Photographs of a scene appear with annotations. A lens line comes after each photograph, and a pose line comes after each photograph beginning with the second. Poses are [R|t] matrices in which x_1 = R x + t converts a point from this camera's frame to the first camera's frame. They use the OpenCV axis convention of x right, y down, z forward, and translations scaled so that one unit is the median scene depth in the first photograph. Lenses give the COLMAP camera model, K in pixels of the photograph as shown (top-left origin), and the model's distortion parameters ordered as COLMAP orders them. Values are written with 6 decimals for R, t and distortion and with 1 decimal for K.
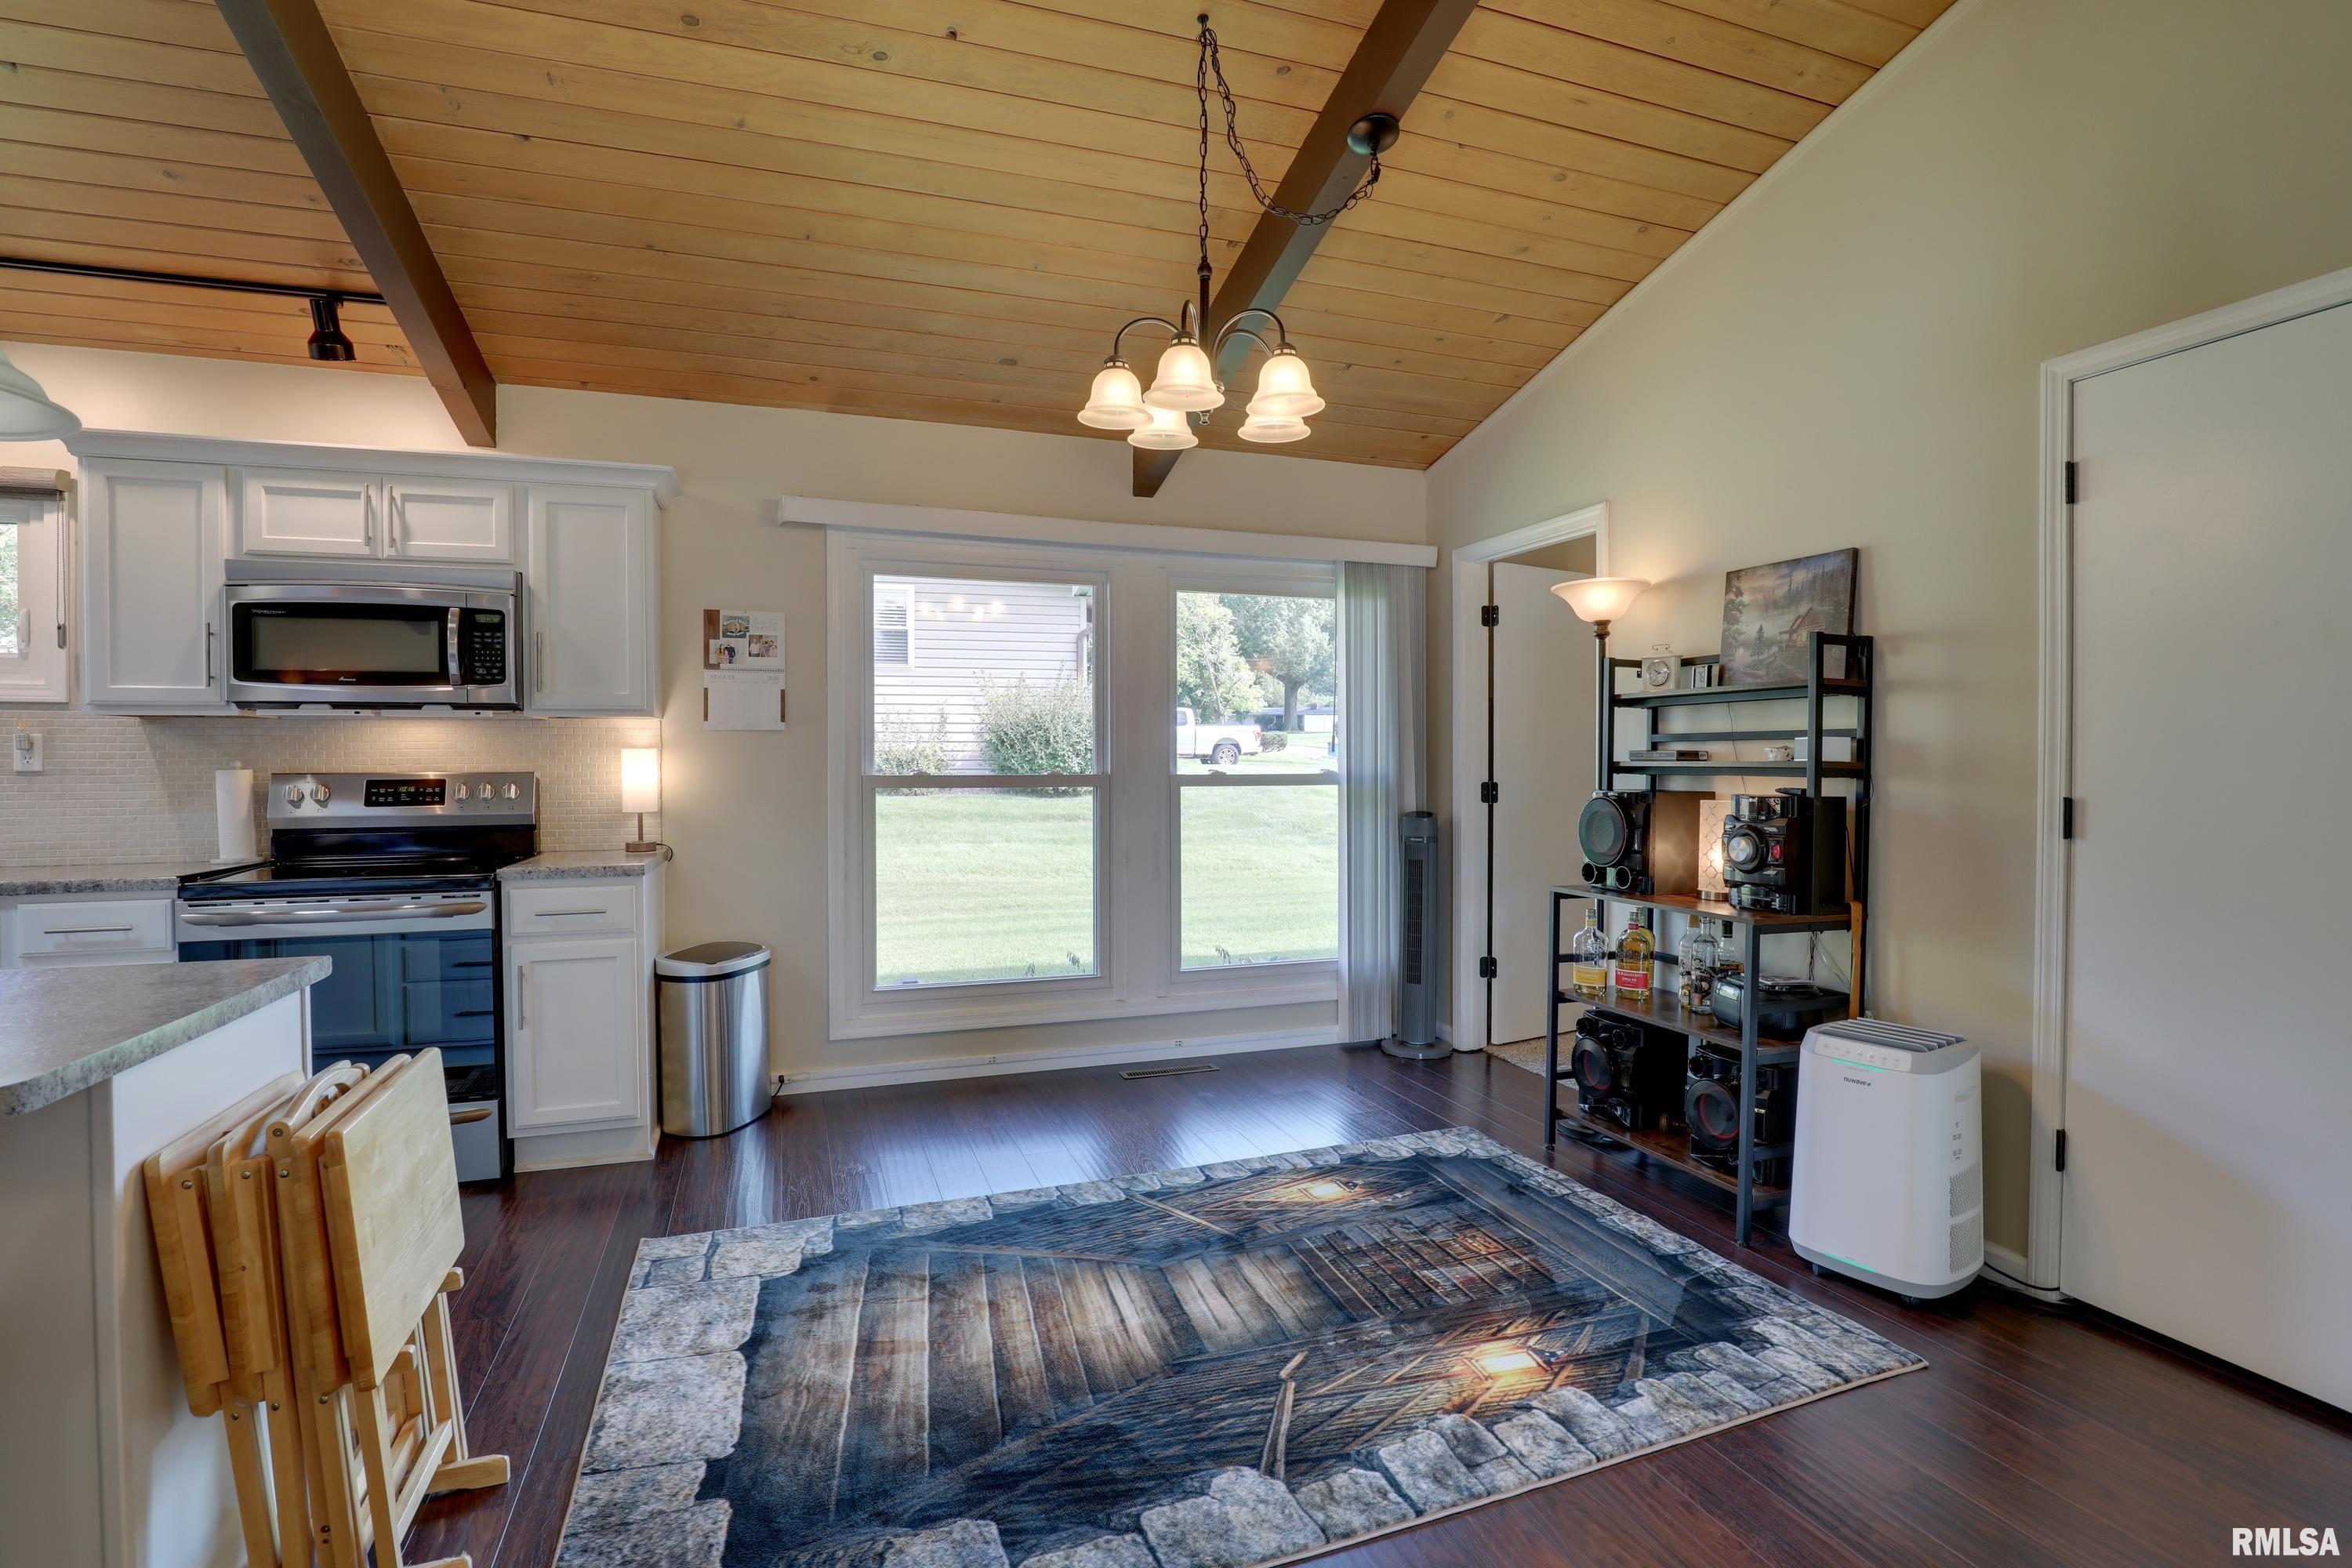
lens RADIAL K [[1091.7, 0, 1192.4], [0, 1091.7, 773.4], [0, 0, 1]] dist [-0.039511, 0.007152]
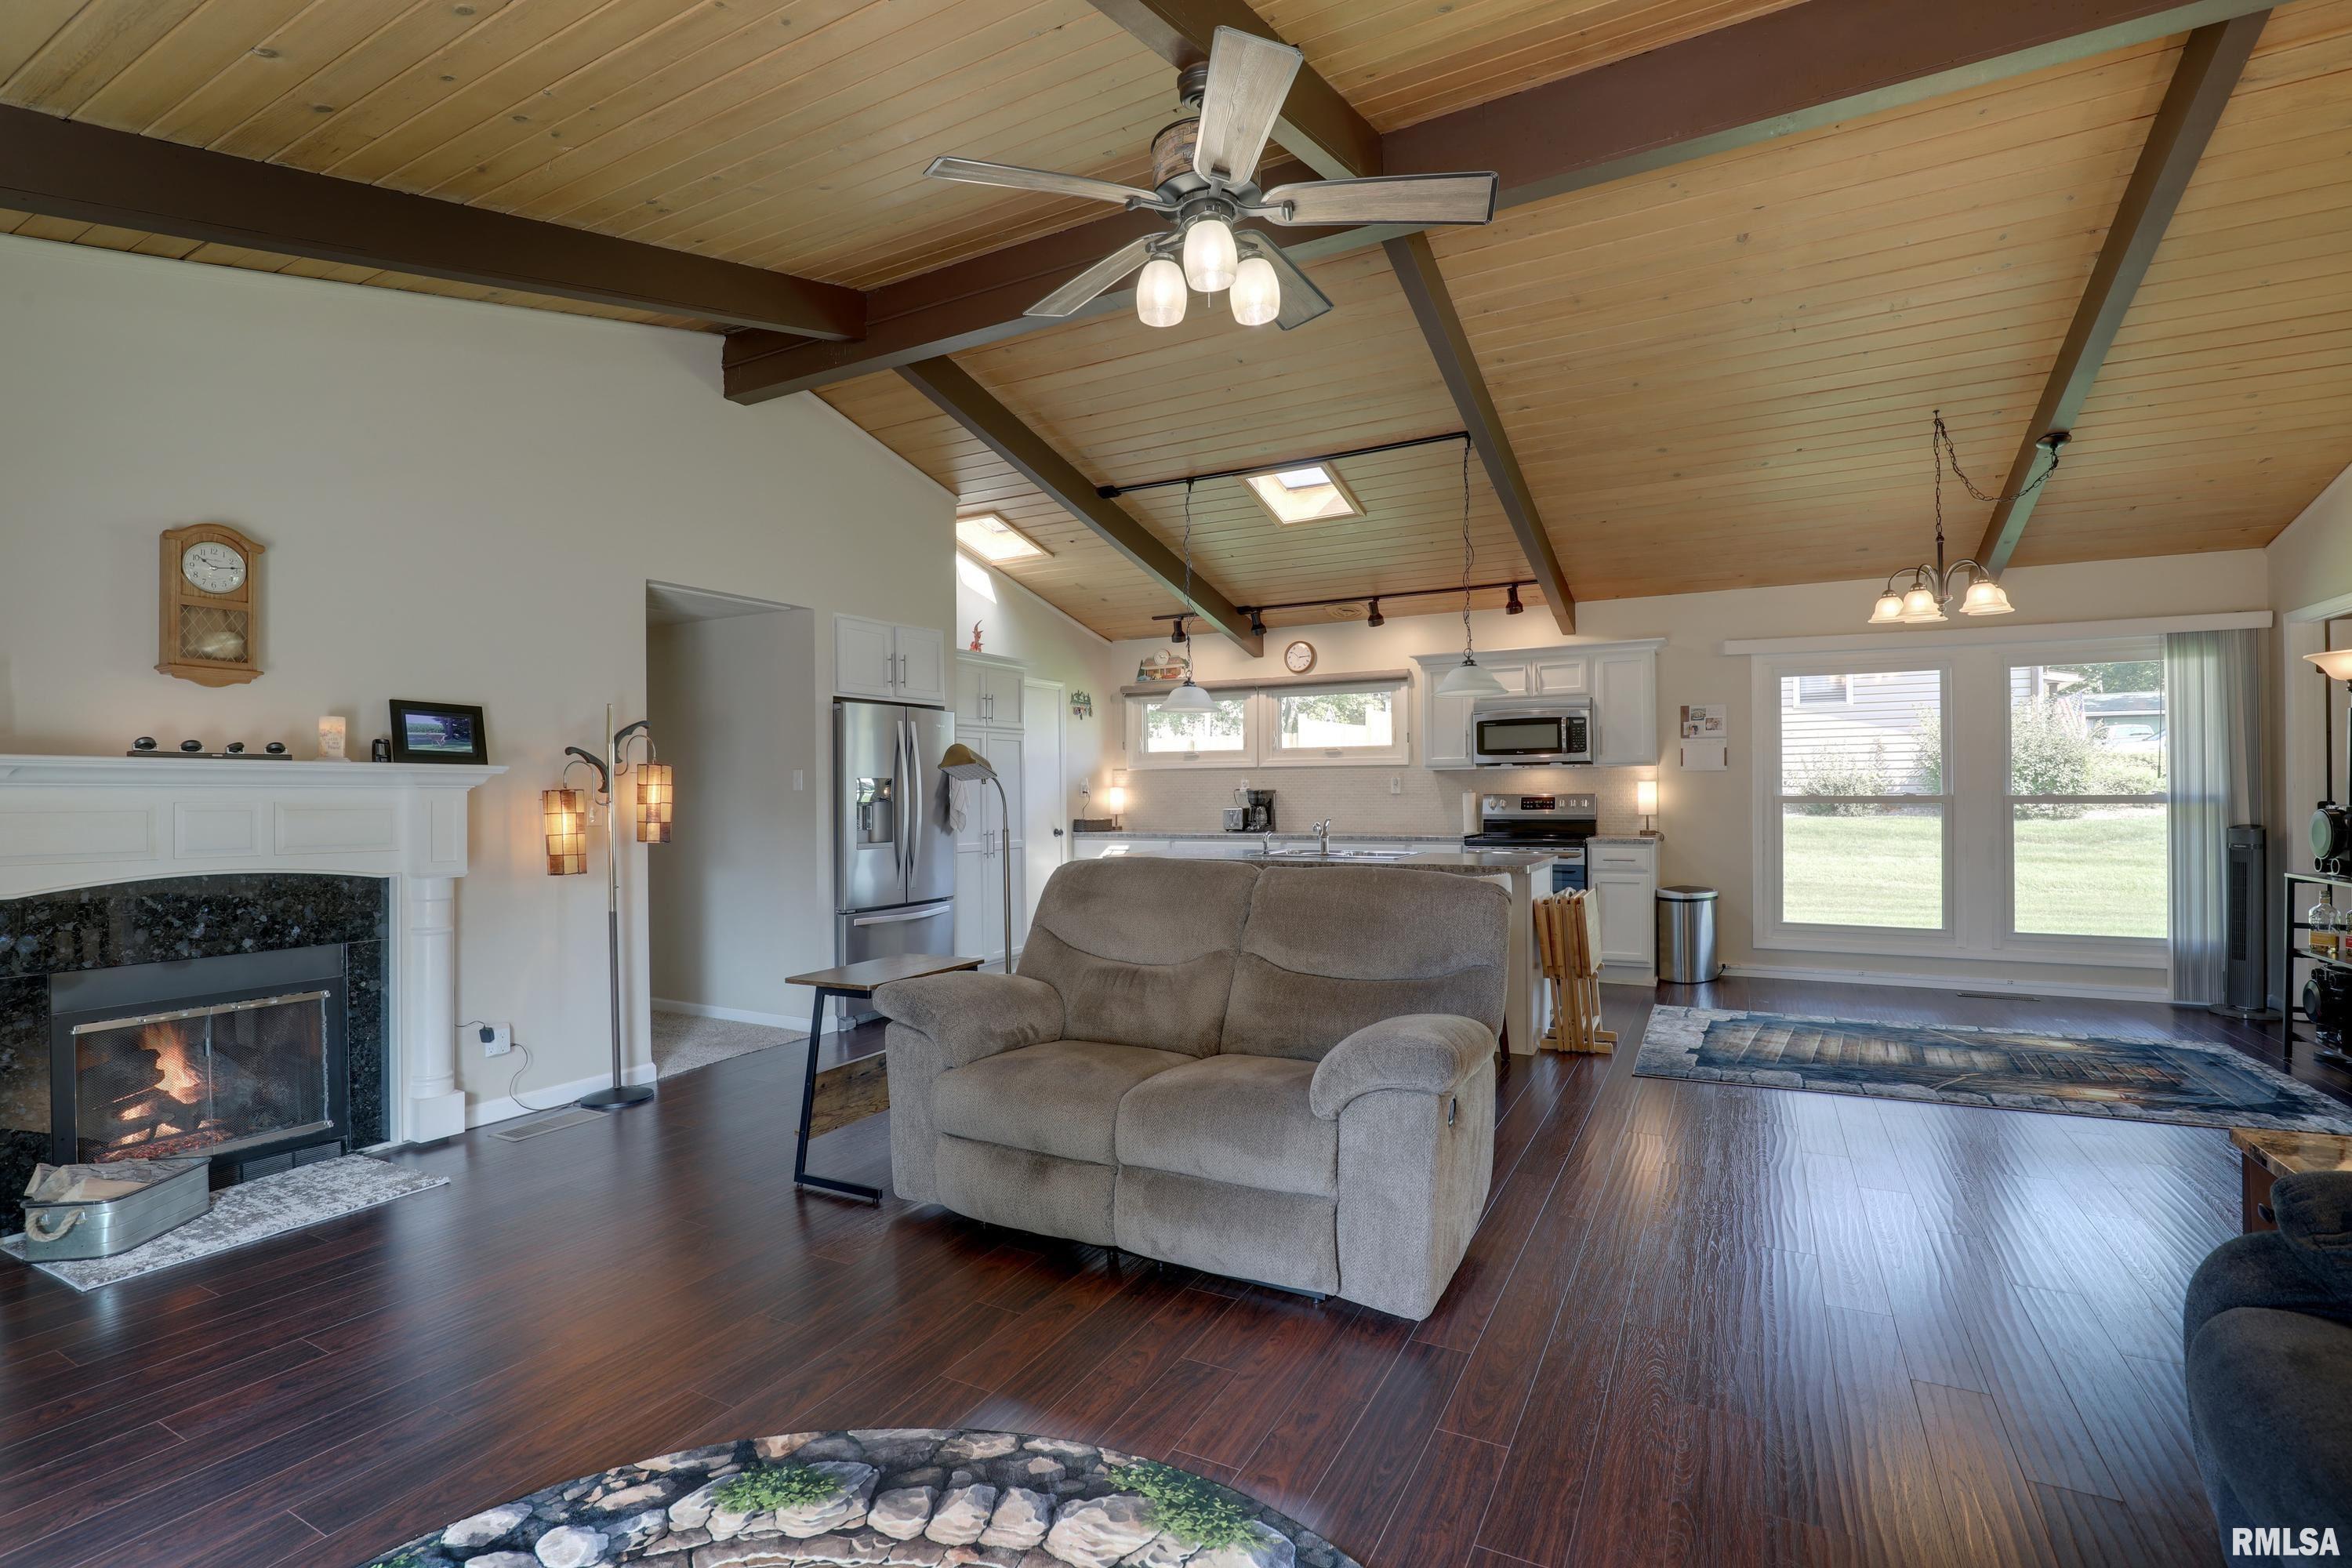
lens RADIAL K [[1070.3, 0, 1176.0], [0, 1070.3, 784.0], [0, 0, 1]] dist [-0.046656, 0.010689]
pose [[0.671914, -0.007444, -0.740591, 0.375696], [-0.002834, 0.999916, -0.012622, 0.008510], [0.740623, 0.010580, 0.671837, -1.028858]]
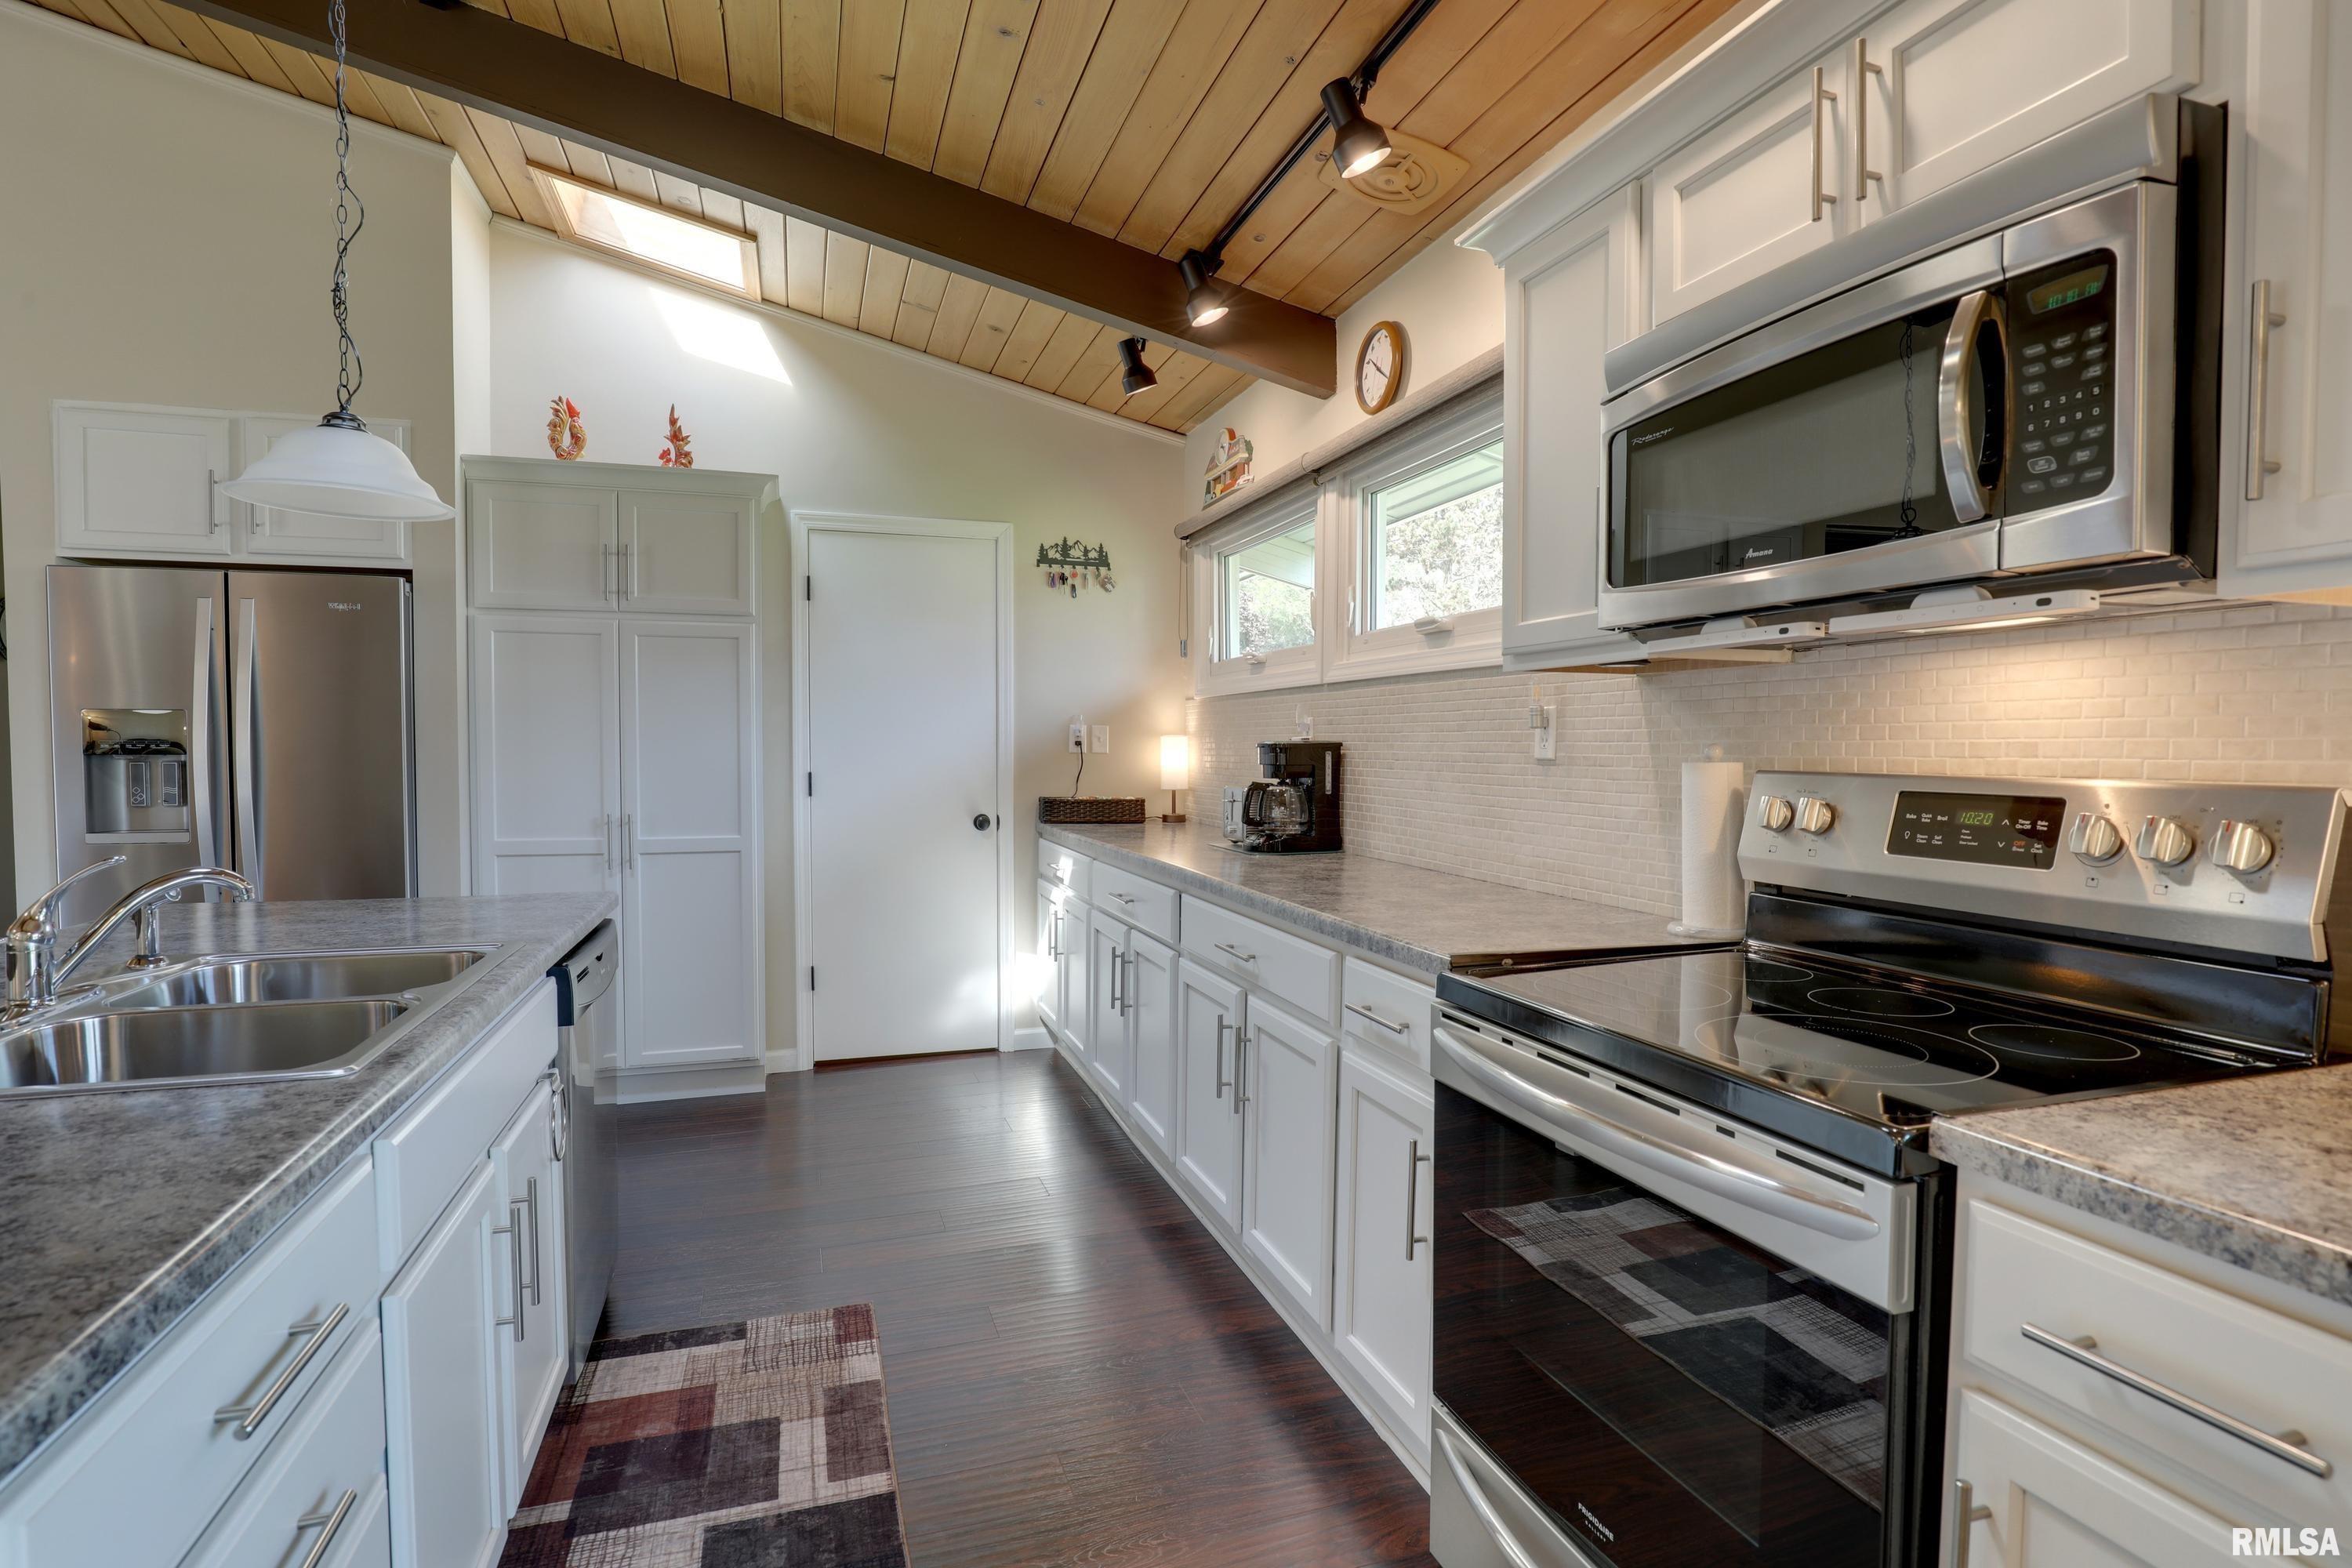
lens RADIAL K [[1163.7, 0, 1163.0], [0, 1163.7, 792.2], [0, 0, 1]] dist [-0.025694, 0.001233]
pose [[-0.037983, 0.043455, -0.998333, -0.320036], [-0.018178, 0.998859, 0.044170, -0.009568], [0.999113, 0.019825, -0.037150, 0.776718]]
